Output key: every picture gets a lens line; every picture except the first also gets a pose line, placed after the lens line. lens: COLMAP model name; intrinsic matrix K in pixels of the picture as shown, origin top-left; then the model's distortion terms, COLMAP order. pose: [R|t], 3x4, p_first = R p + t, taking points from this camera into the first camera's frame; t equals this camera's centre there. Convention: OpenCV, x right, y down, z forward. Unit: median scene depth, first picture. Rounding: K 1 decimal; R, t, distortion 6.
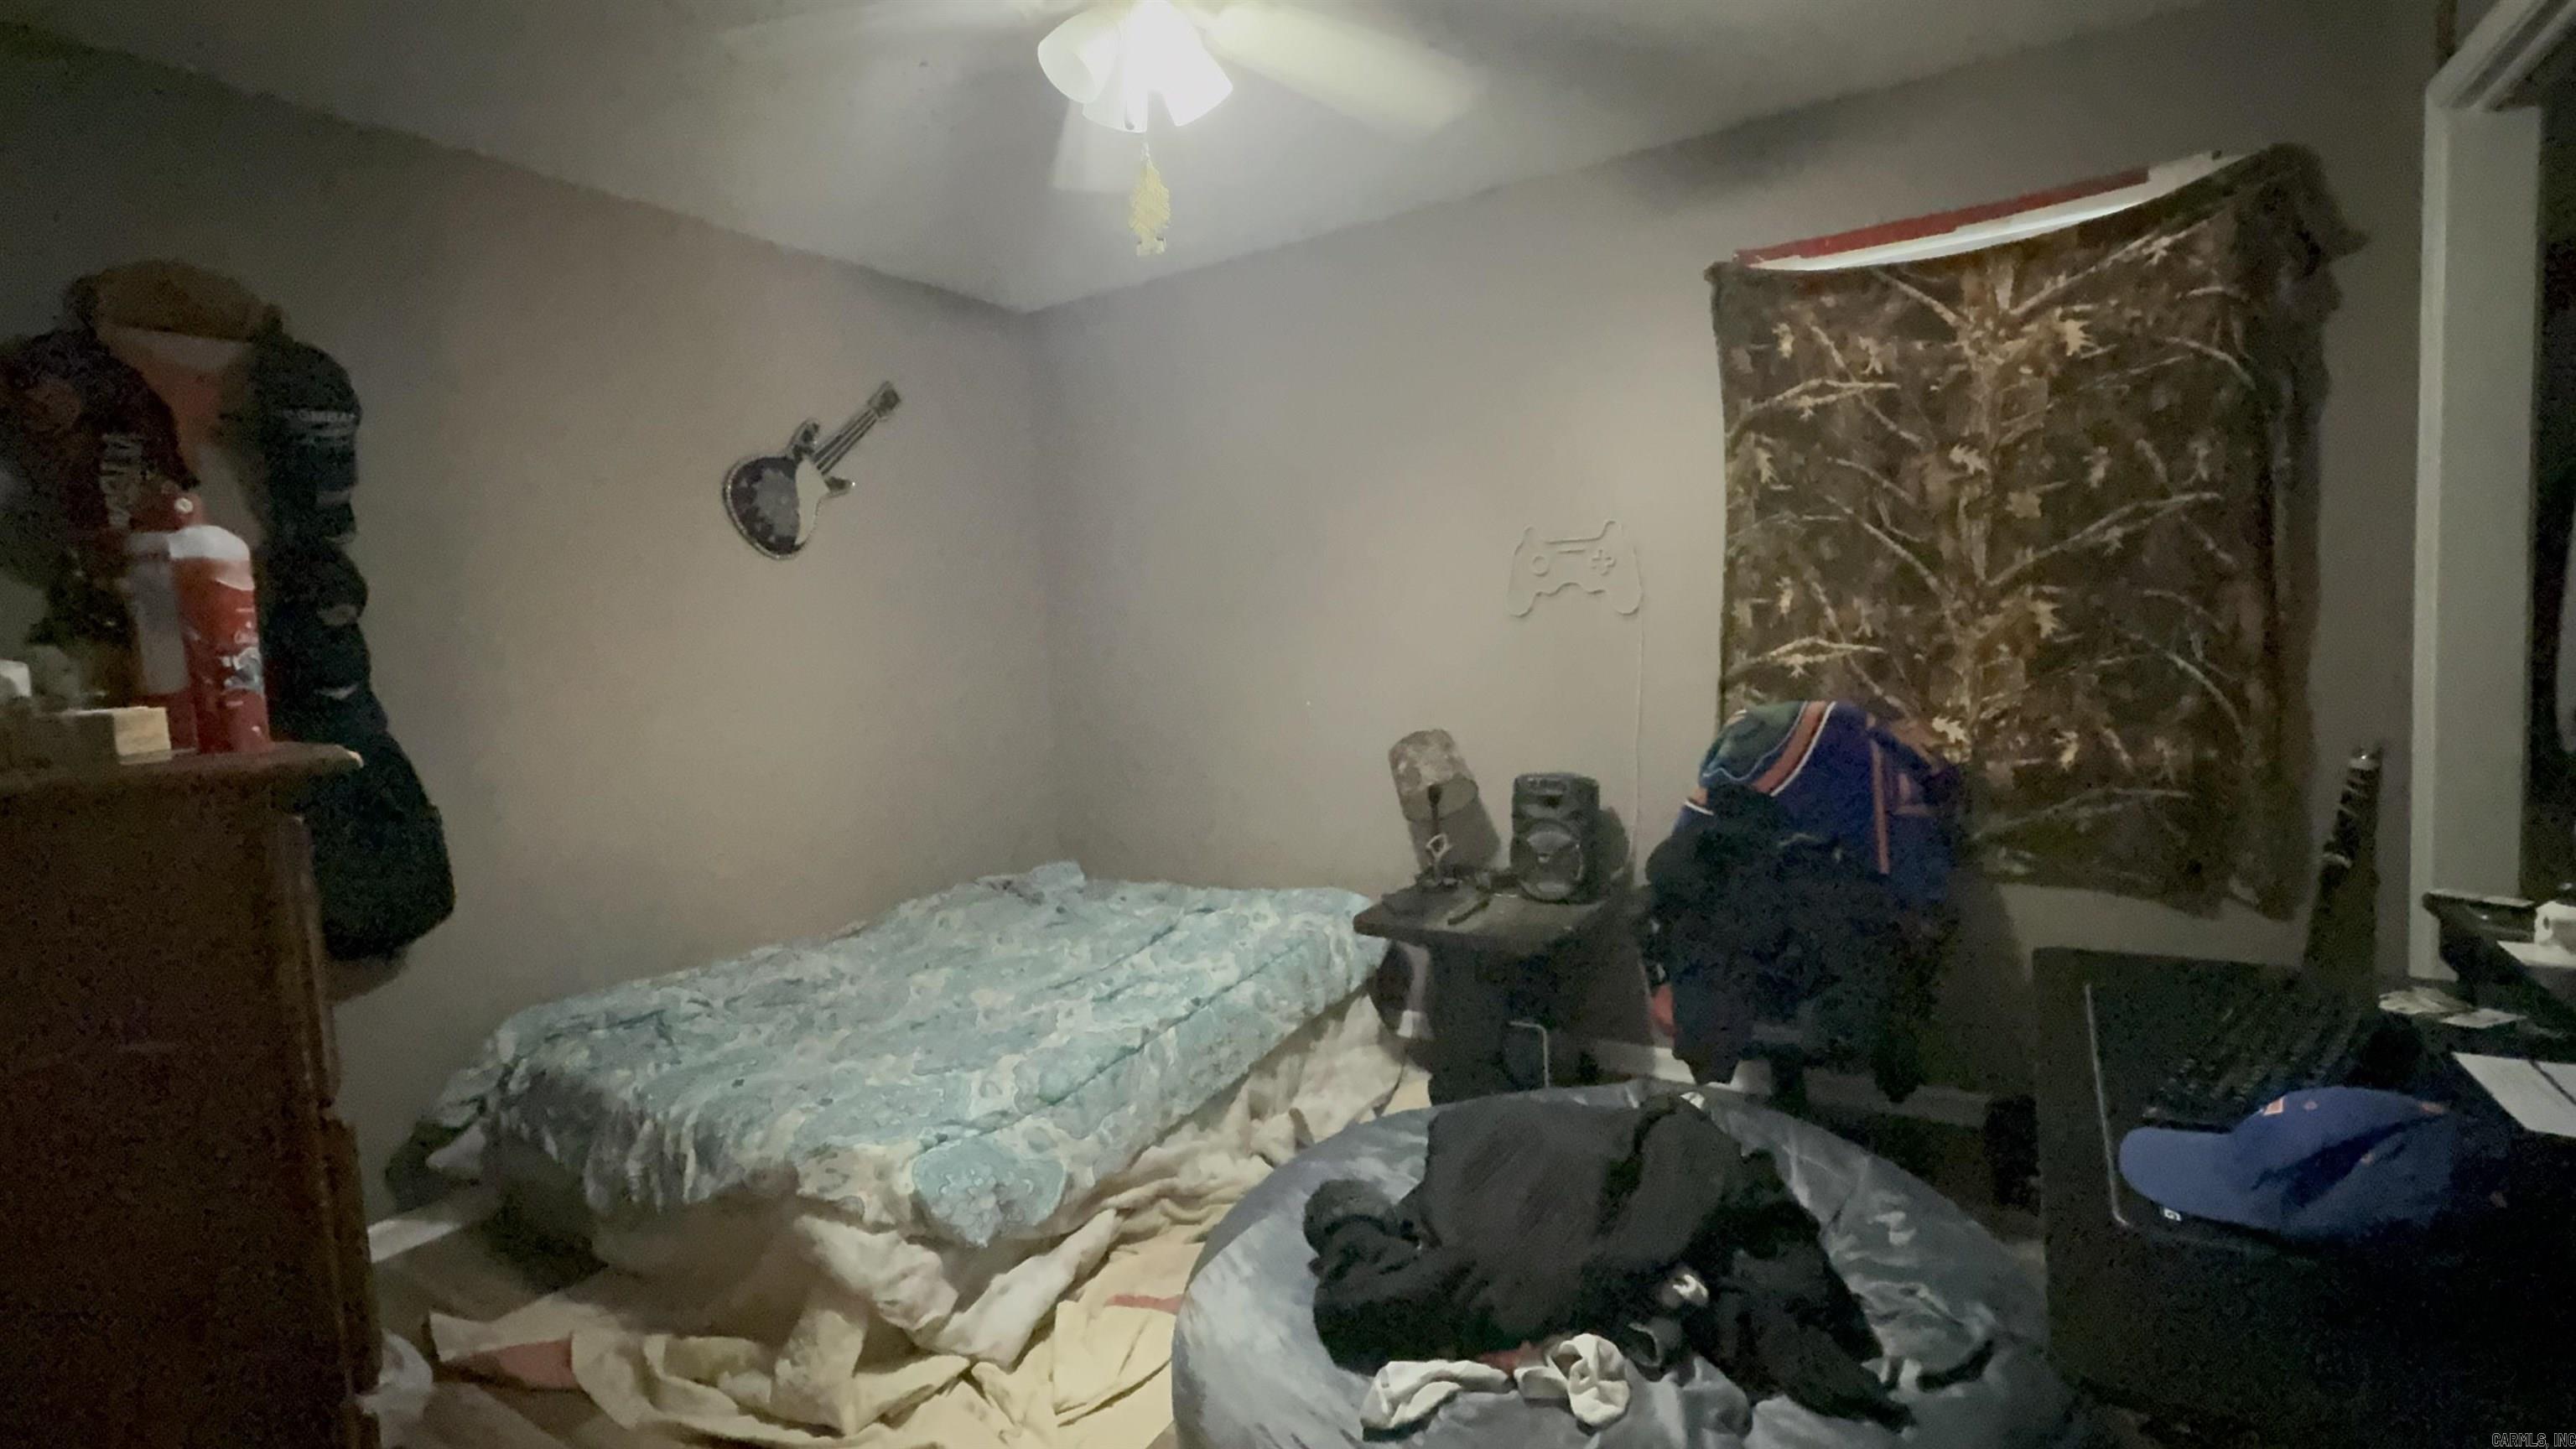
lens RADIAL K [[1155.0, 0, 1288.0], [0, 1155.0, 724.5], [0, 0, 1]] dist [0.001508, 0.000480]
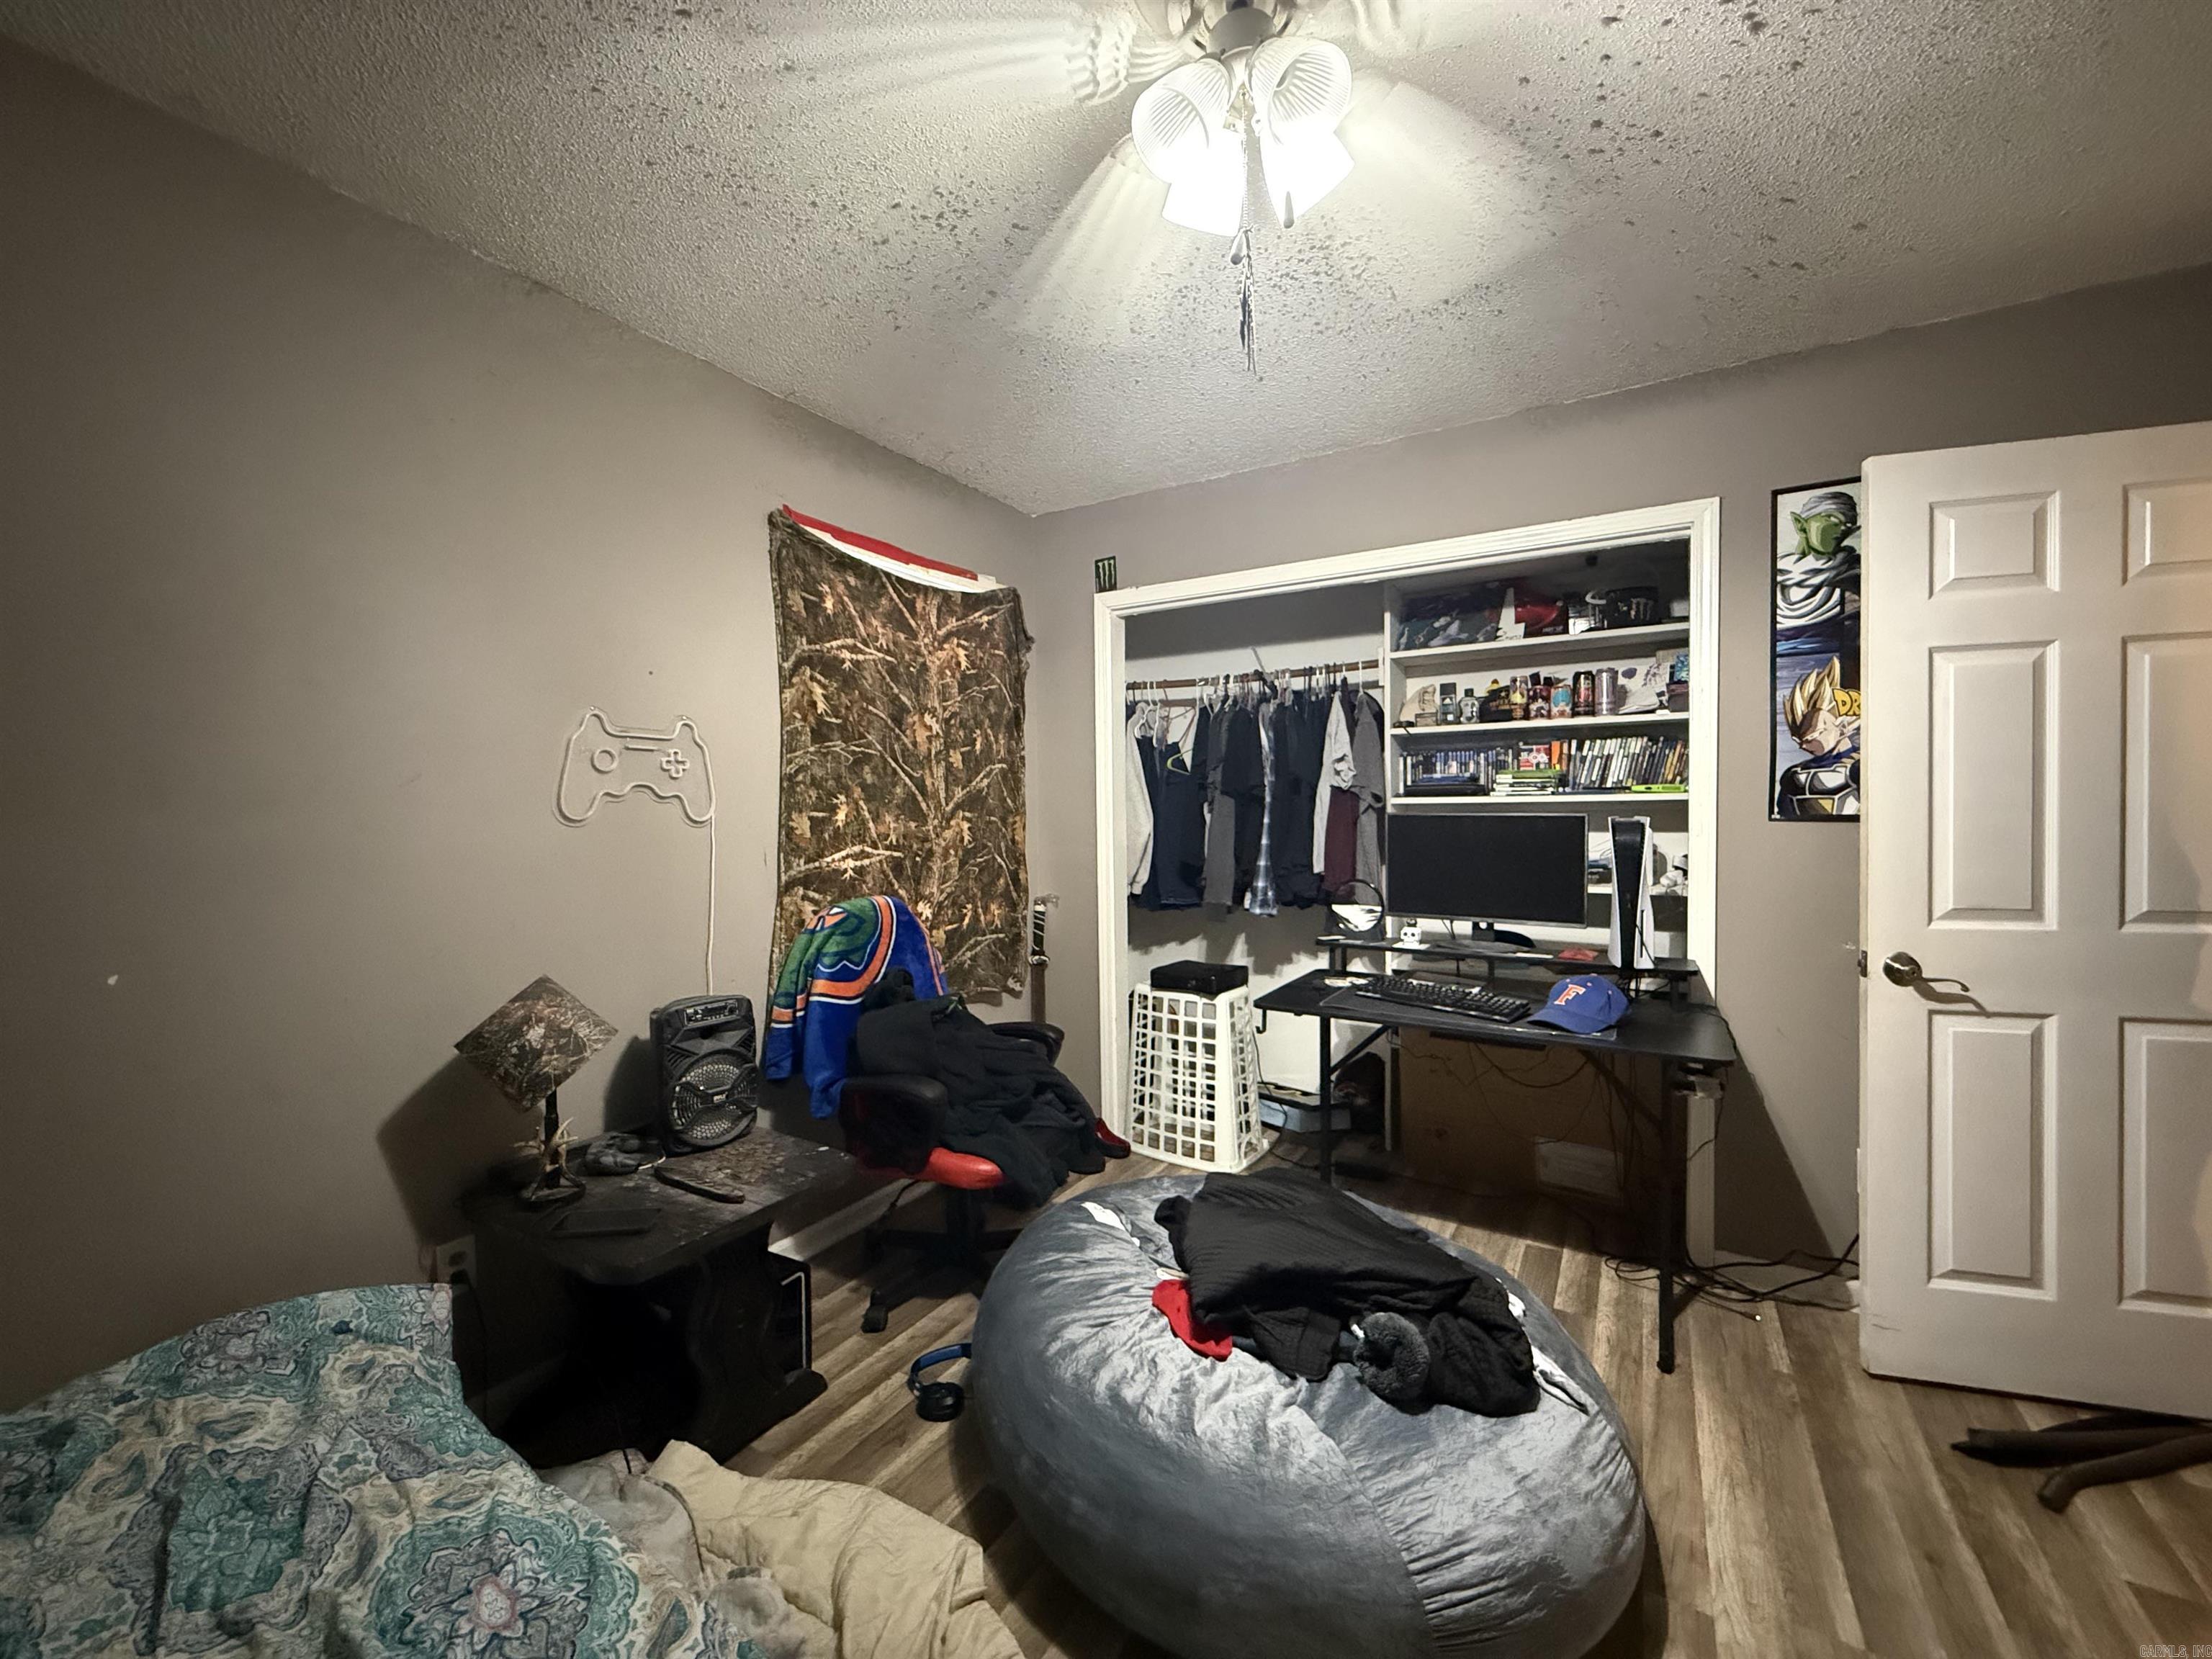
lens RADIAL K [[878.5, 0, 1099.8], [0, 878.5, 827.9], [0, 0, 1]] dist [0.000340, -0.000398]
pose [[-0.009327, 0.026255, 0.999612, -0.488368], [0.091615, 0.995473, -0.025292, -0.047658], [-0.995751, 0.091343, -0.011690, 0.764504]]
